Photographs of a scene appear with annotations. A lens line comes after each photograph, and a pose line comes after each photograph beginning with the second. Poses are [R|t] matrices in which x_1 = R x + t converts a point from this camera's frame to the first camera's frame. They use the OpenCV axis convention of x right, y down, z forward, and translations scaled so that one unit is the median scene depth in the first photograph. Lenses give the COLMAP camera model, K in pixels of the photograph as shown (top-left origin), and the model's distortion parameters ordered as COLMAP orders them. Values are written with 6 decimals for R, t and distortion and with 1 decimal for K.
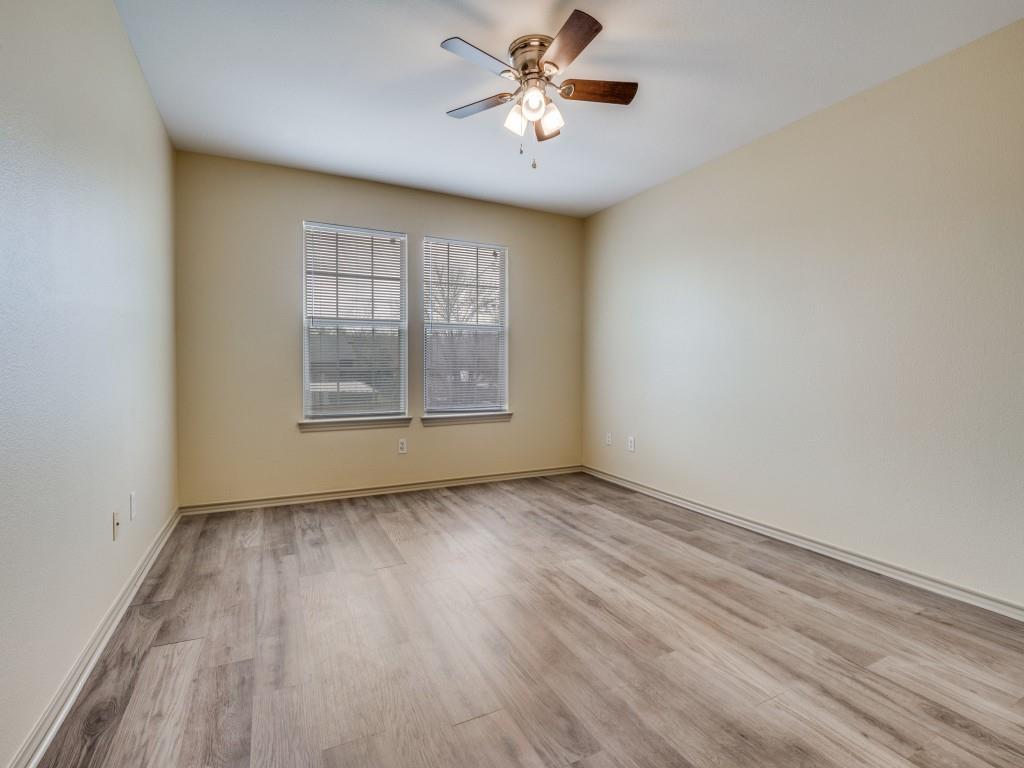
lens RADIAL K [[480.0, 0, 509.6], [0, 480.0, 381.0], [0, 0, 1]] dist [-0.001483, -0.008369]
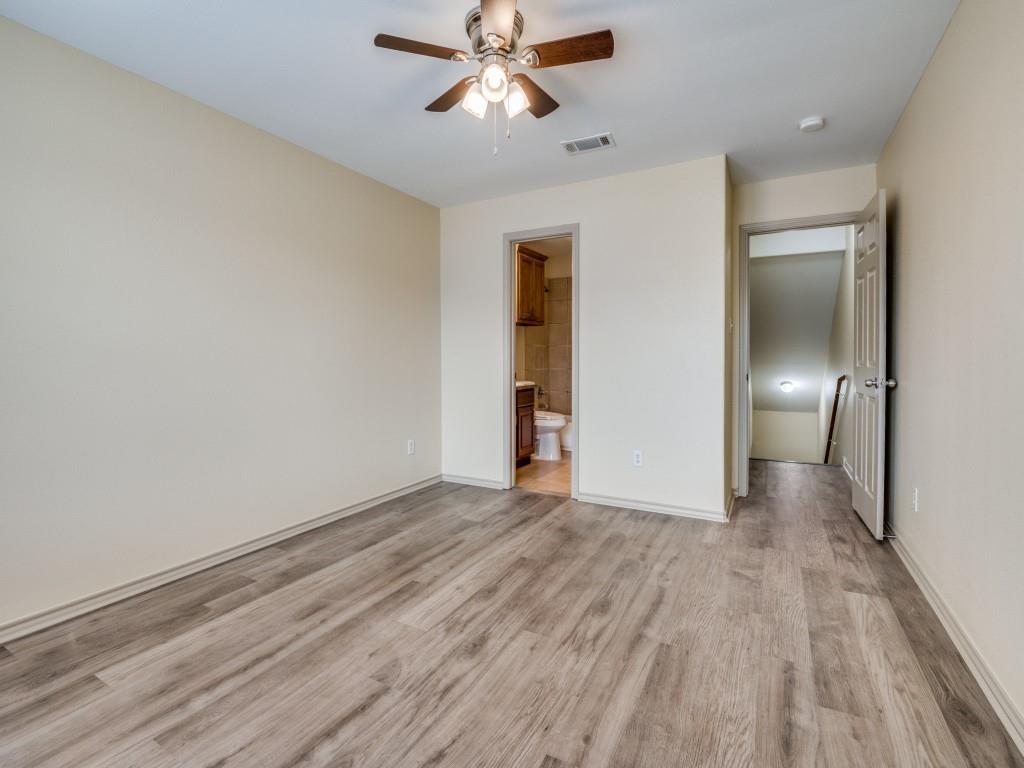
lens RADIAL K [[480.0, 0, 509.6], [0, 480.0, 381.0], [0, 0, 1]] dist [-0.001483, -0.008369]
pose [[-0.576252, -0.039121, 0.816335, -0.655634], [0.024884, 0.997551, 0.065370, -0.078642], [-0.816893, 0.057983, -0.573867, 1.414530]]
